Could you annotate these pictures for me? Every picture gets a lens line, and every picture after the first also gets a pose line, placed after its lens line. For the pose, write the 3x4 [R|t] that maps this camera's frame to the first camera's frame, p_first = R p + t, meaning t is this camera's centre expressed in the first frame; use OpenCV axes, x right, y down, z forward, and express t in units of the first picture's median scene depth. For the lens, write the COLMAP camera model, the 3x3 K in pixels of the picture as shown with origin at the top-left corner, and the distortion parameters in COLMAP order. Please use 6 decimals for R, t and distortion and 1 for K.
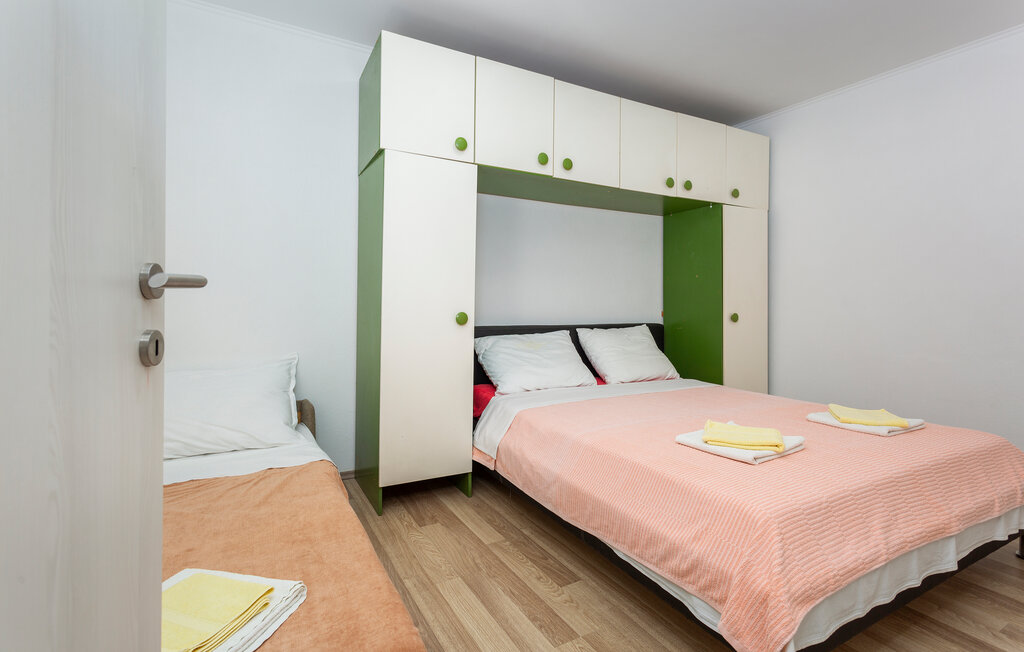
lens RADIAL K [[479.8, 0, 509.8], [0, 479.8, 303.7], [0, 0, 1]] dist [0.002831, 0.000379]
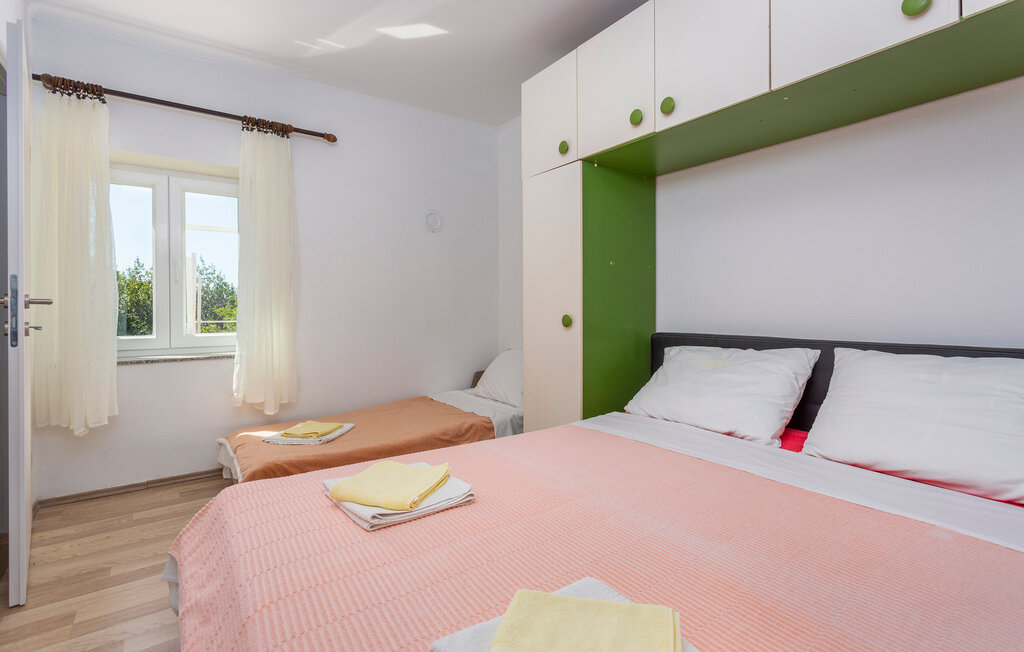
lens RADIAL K [[479.8, 0, 509.8], [0, 479.8, 303.7], [0, 0, 1]] dist [0.002831, 0.000379]
pose [[0.111208, -0.000466, -0.993797, 0.735403], [0.022448, 0.999746, 0.002043, -0.009807], [0.993544, -0.022536, 0.111190, 0.642329]]
